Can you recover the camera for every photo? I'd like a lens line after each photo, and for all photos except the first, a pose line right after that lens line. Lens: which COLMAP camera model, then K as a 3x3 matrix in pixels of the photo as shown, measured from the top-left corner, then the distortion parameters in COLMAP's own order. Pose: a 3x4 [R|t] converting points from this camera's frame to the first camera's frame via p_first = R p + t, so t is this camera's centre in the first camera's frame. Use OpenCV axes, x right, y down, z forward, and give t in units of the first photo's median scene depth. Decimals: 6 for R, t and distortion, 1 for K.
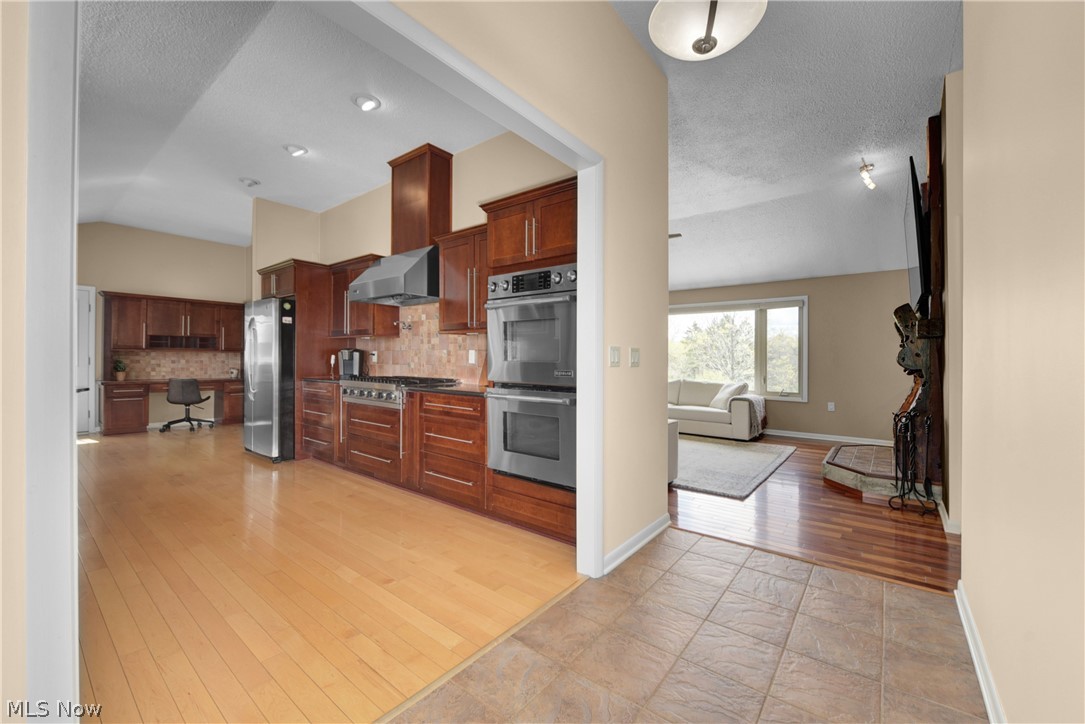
lens RADIAL K [[439.6, 0, 539.7], [0, 439.6, 354.5], [0, 0, 1]] dist [-0.003241, -0.000164]
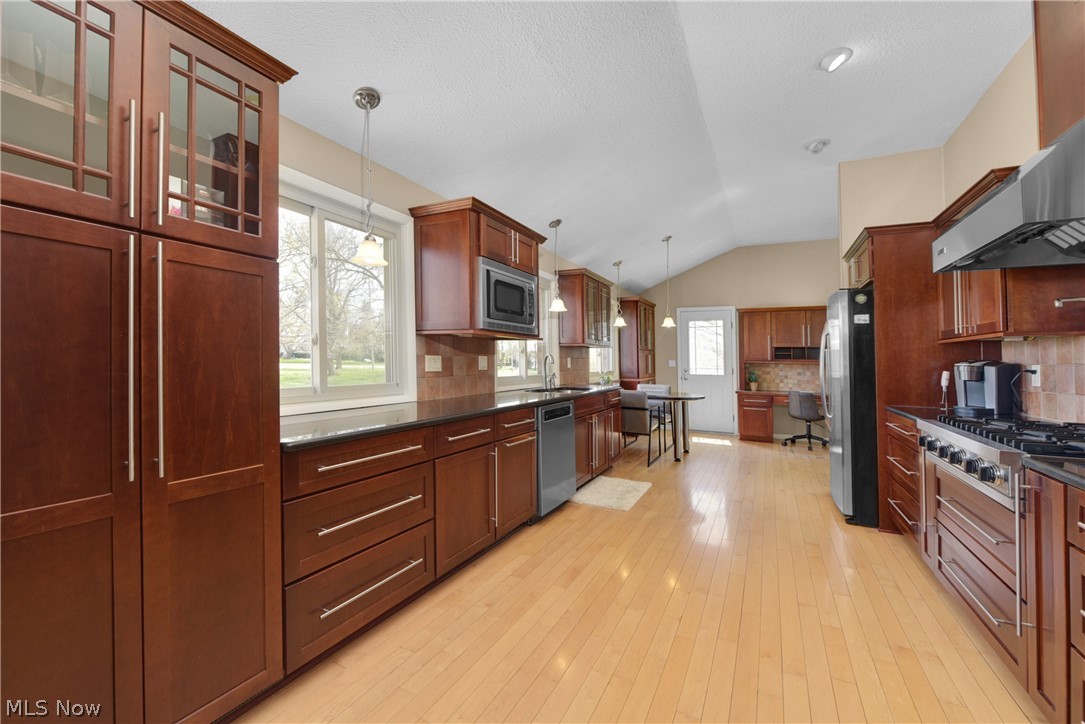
lens RADIAL K [[439.6, 0, 542.2], [0, 439.6, 357.3], [0, 0, 1]] dist [-0.003241, -0.000164]
pose [[0.195314, -0.011042, -0.980679, -0.000837], [-0.004077, 0.999919, -0.012070, -0.006569], [0.980732, 0.006356, 0.195253, 0.289134]]
